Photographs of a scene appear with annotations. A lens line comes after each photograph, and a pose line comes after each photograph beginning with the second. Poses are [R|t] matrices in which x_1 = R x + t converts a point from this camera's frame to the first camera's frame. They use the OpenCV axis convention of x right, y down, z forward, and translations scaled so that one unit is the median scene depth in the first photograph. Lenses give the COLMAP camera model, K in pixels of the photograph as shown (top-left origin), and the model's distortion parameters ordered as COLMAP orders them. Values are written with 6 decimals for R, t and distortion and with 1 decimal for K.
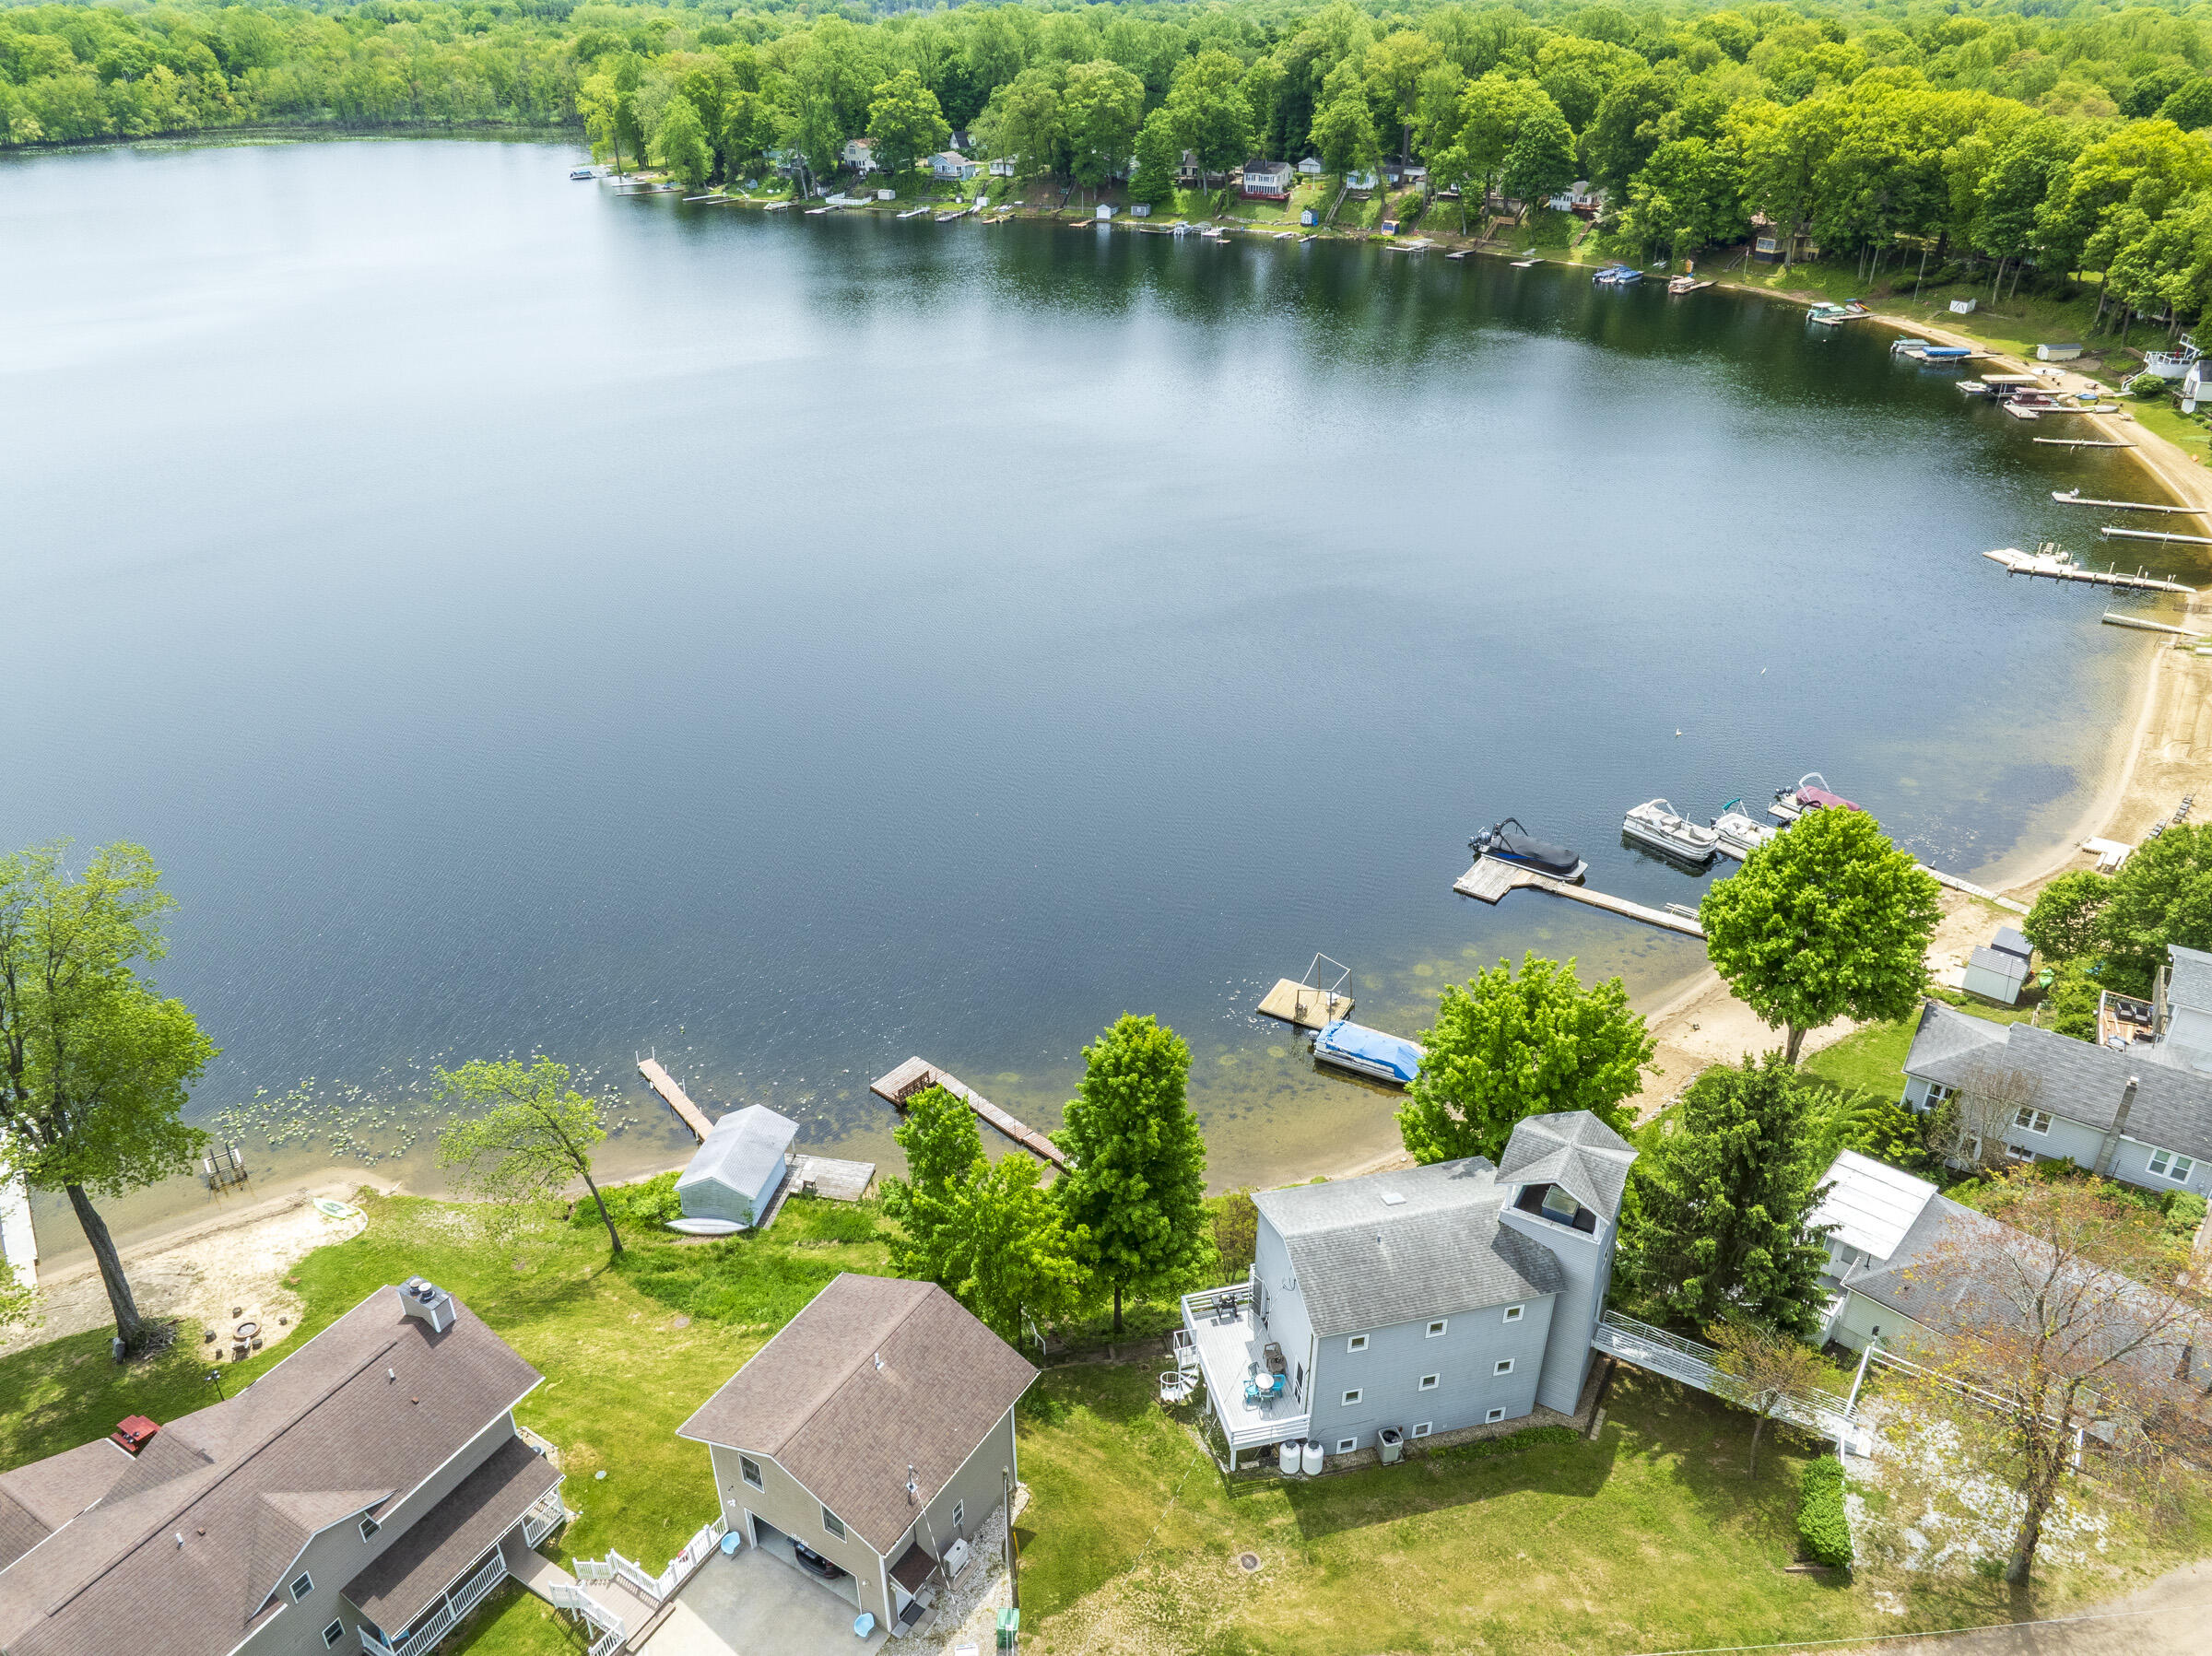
lens RADIAL K [[1553.0, 0, 1107.3], [0, 1553.0, 819.0], [0, 0, 1]] dist [-0.038878, 0.024043]
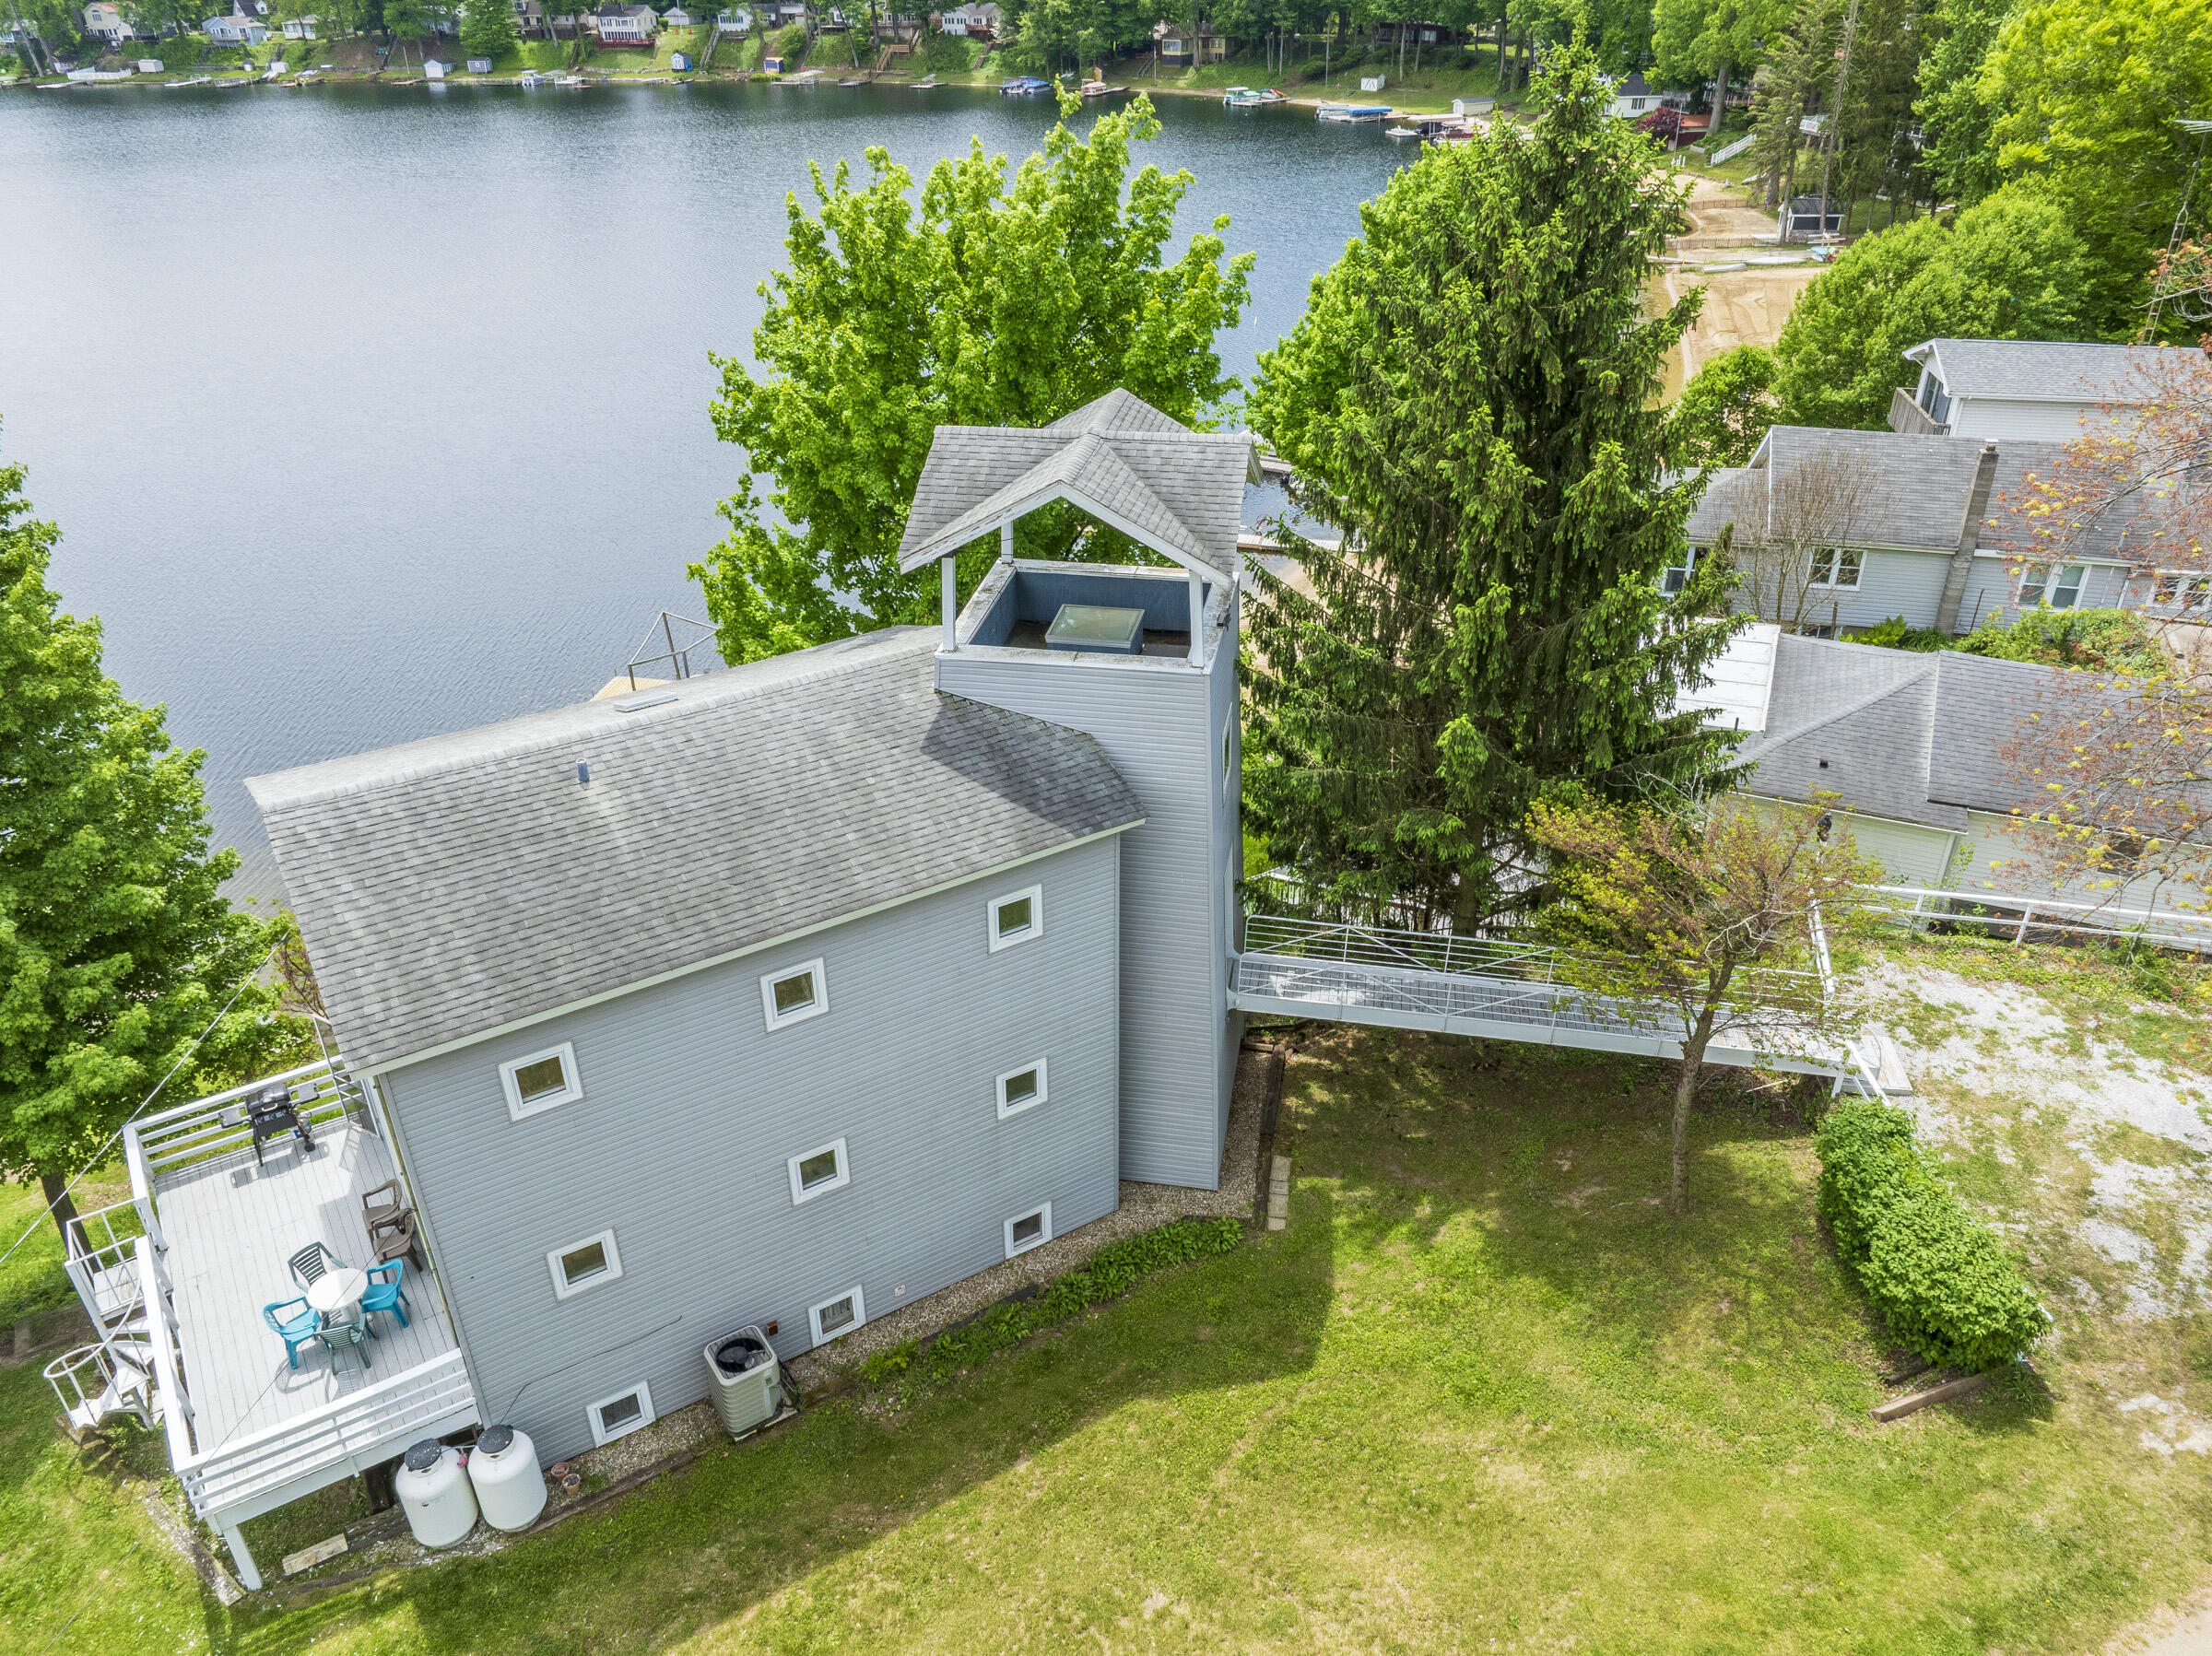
lens RADIAL K [[1553.0, 0, 1099.1], [0, 1553.0, 825.7], [0, 0, 1]] dist [-0.038878, 0.024043]
pose [[0.941853, -0.169652, 0.290054, 0.134541], [0.165495, 0.985439, 0.038993, 0.213142], [-0.292446, 0.011277, 0.956215, 0.484974]]
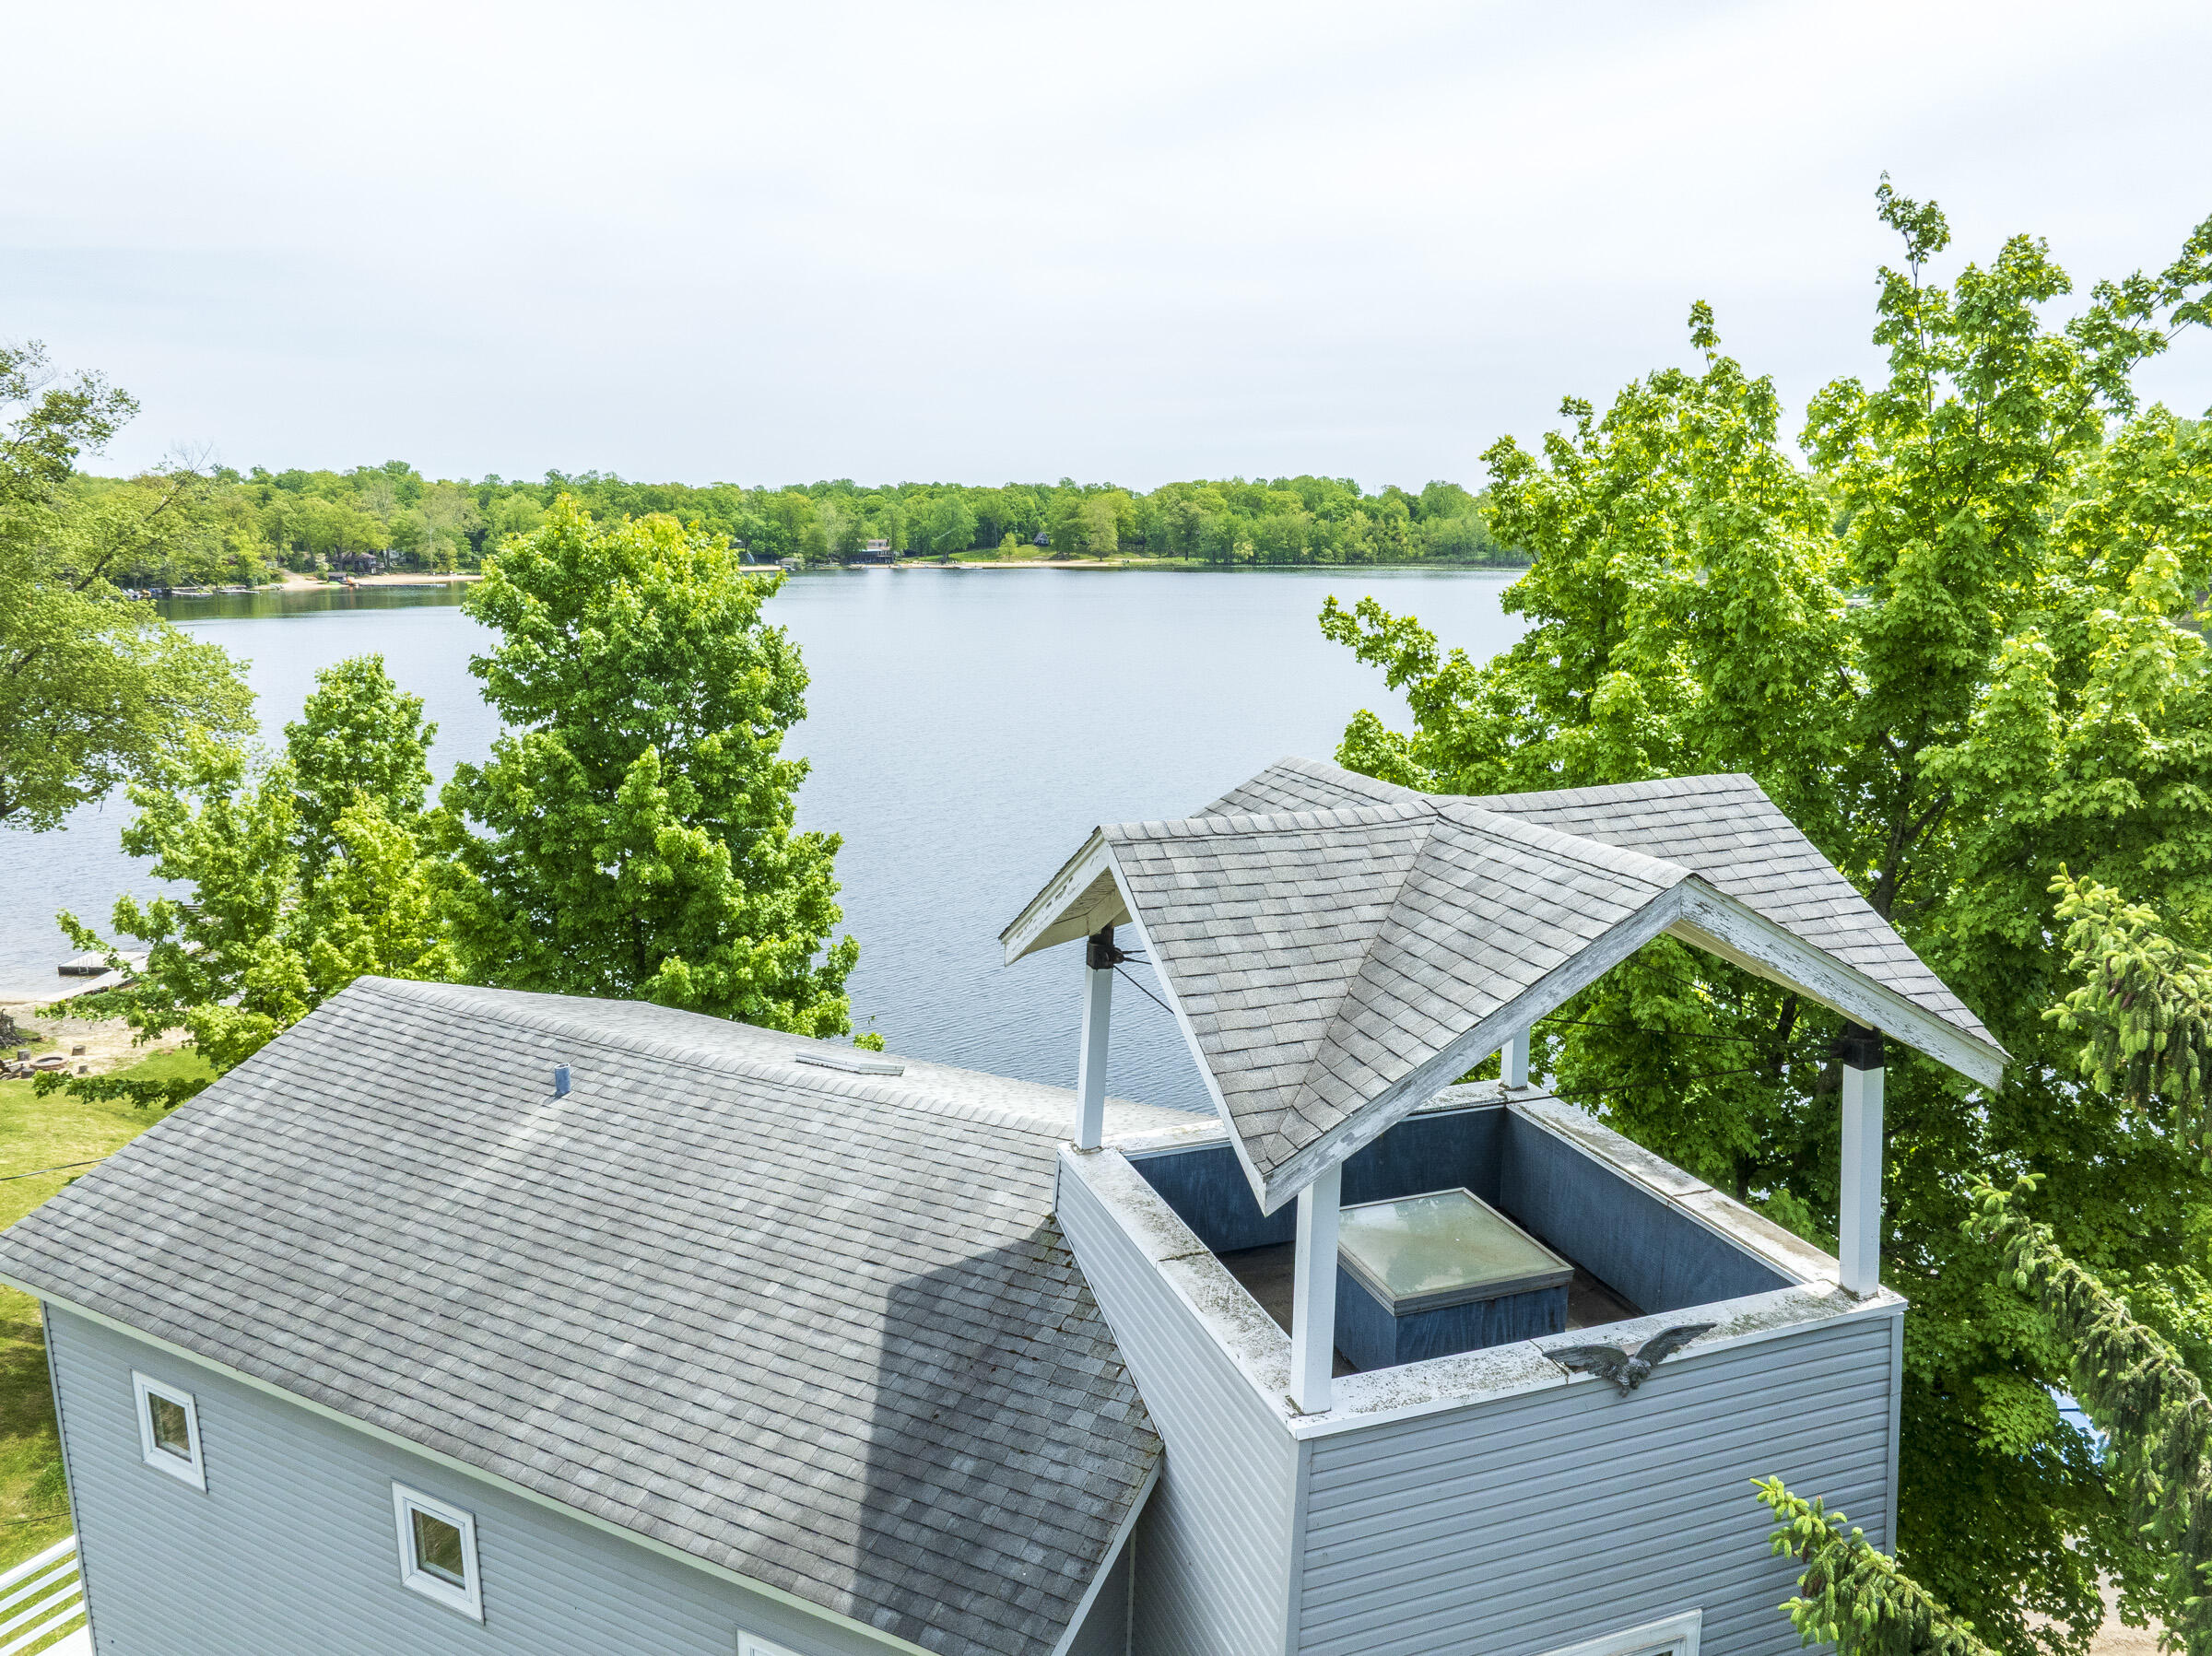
lens RADIAL K [[1553.0, 0, 1110.0], [0, 1553.0, 827.8], [0, 0, 1]] dist [-0.038878, 0.024043]
pose [[0.756859, 0.126442, -0.641230, 0.277917], [-0.315993, 0.929610, -0.189668, 0.188461], [0.572112, 0.346177, 0.743539, 0.640044]]
